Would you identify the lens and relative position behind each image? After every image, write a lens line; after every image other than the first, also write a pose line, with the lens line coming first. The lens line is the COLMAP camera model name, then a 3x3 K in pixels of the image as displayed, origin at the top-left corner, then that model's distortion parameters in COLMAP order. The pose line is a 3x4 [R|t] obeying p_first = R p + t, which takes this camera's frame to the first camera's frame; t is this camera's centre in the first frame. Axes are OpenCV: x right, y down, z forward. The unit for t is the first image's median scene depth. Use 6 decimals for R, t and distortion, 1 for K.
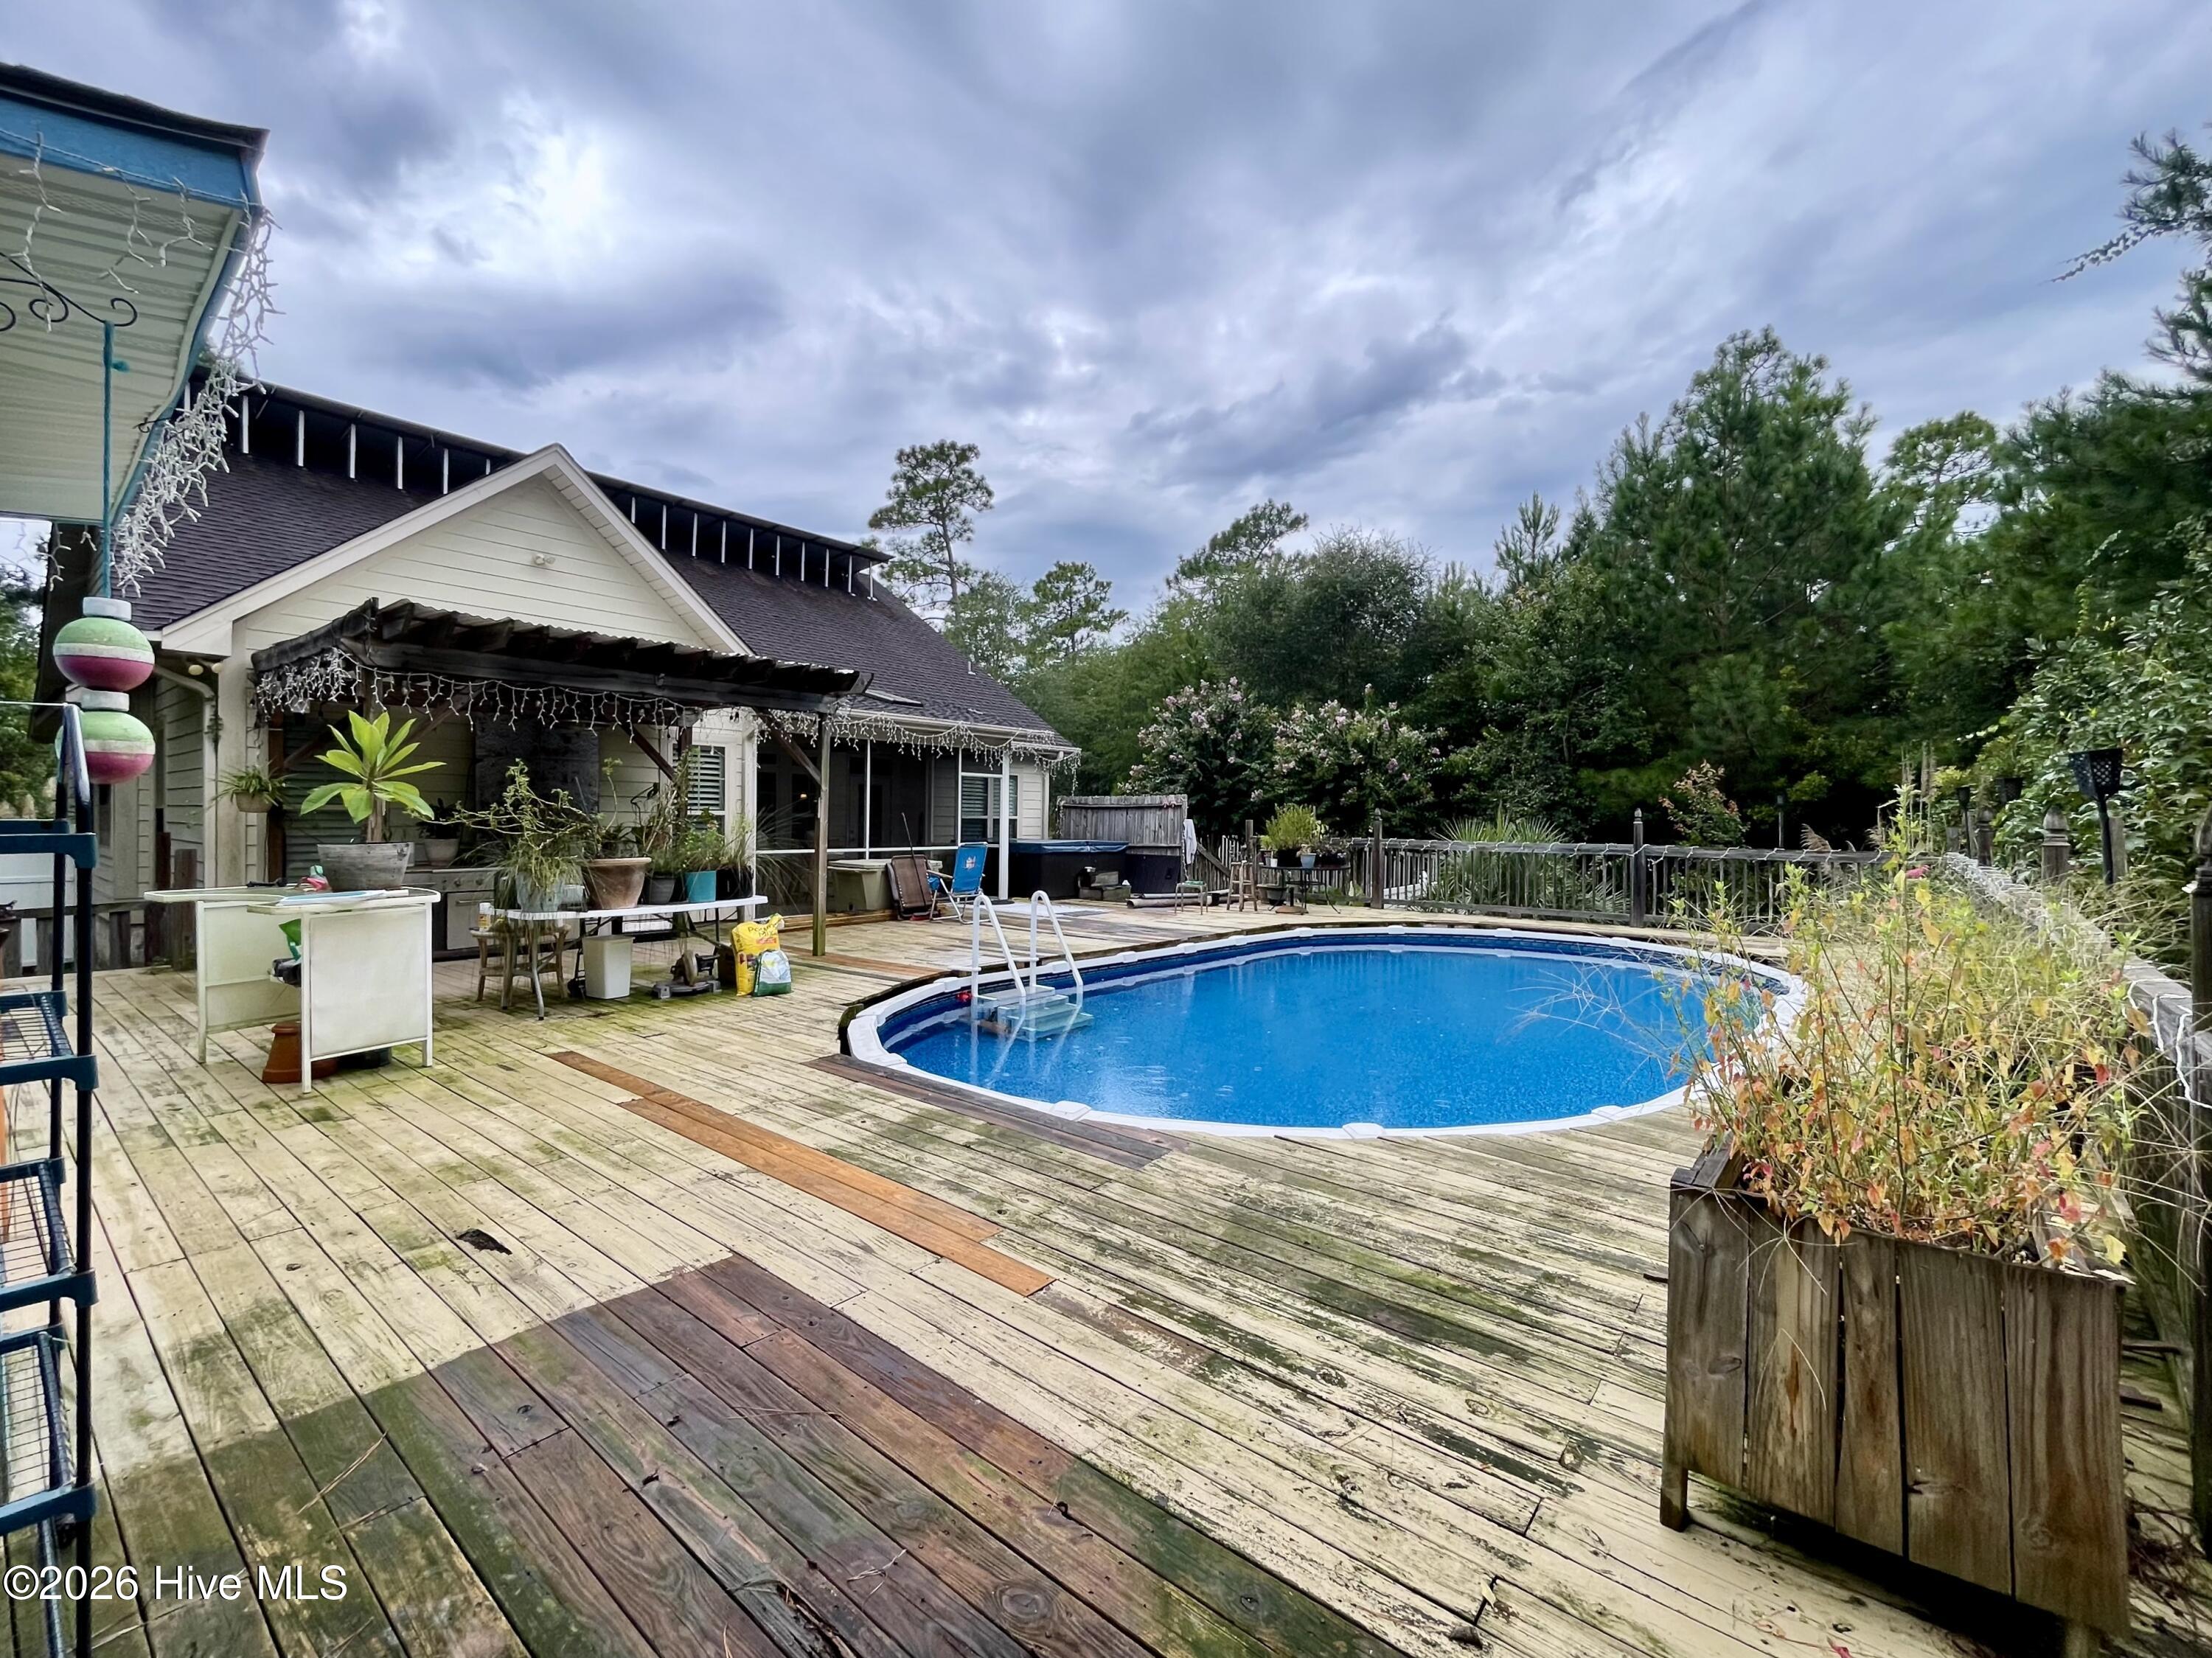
lens RADIAL K [[922.9, 0, 1120.5], [0, 922.9, 834.2], [0, 0, 1]] dist [0.000805, 0.001249]
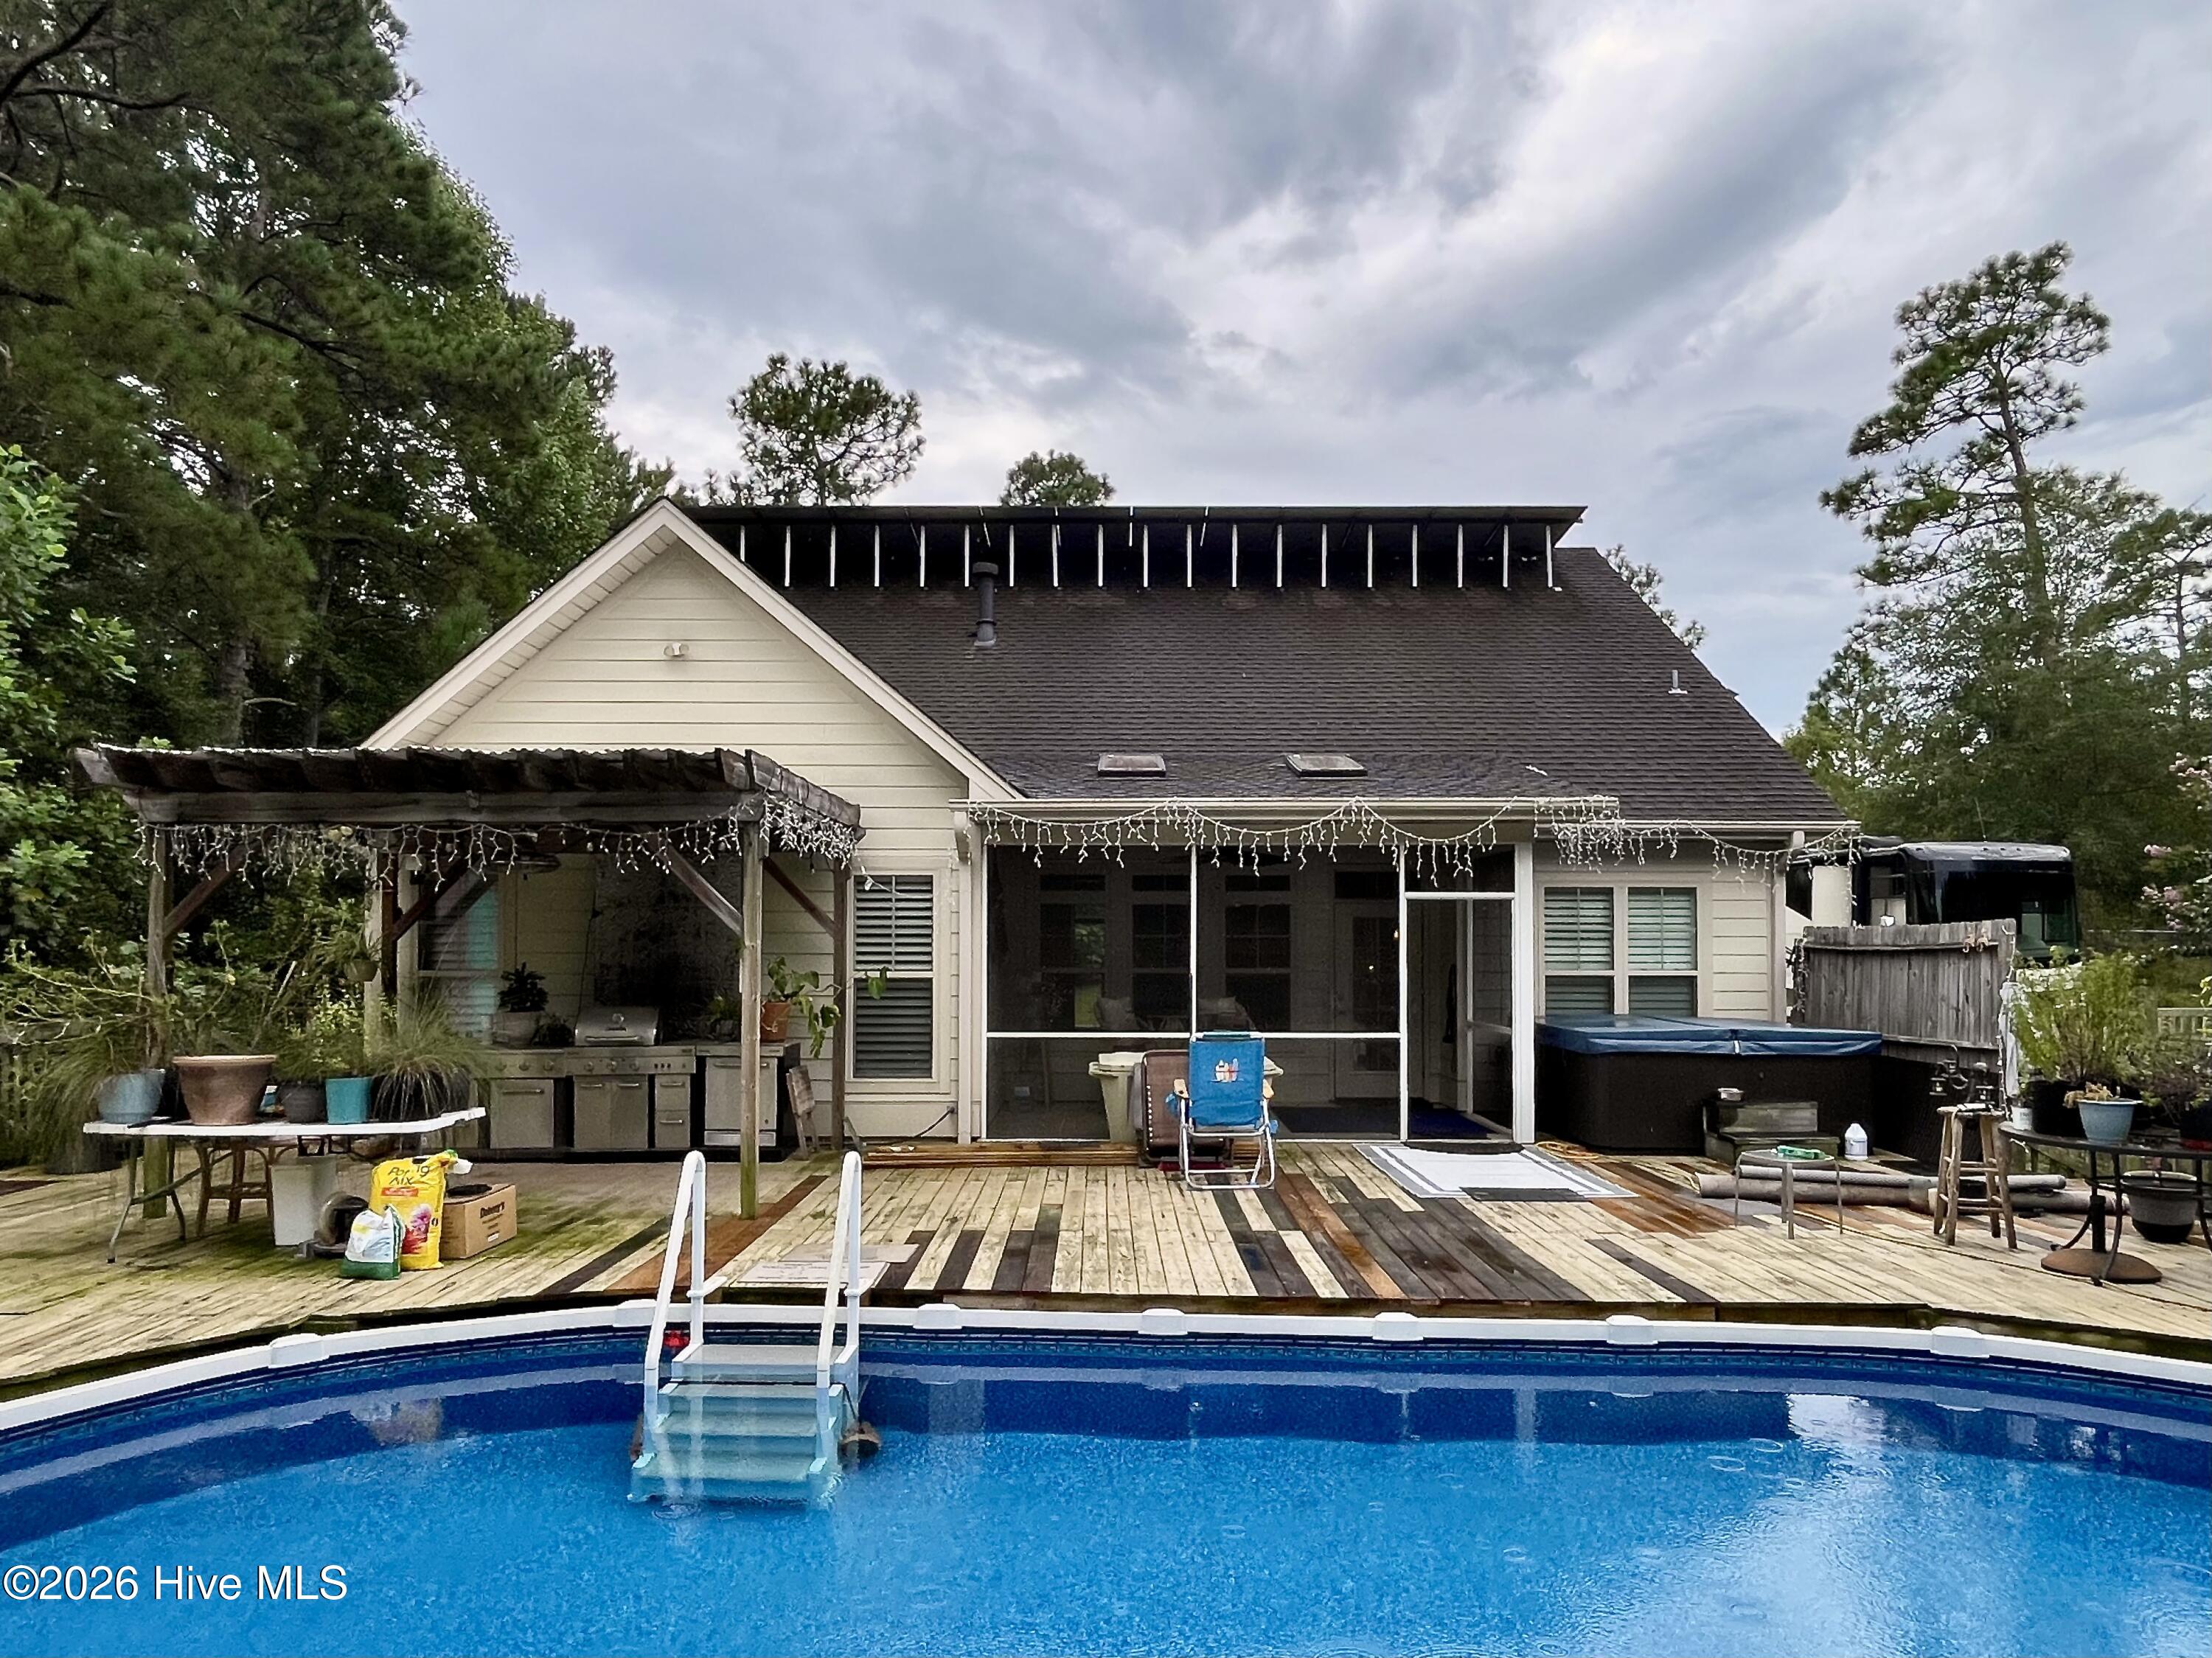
lens RADIAL K [[1388.3, 0, 1127.9], [0, 1388.3, 893.8], [0, 0, 1]] dist [0.006459, -0.006462]
pose [[0.629985, -0.041395, -0.775503, 0.286617], [-0.007171, 0.998226, -0.059108, -0.015585], [0.776574, 0.042799, 0.628571, 0.321140]]
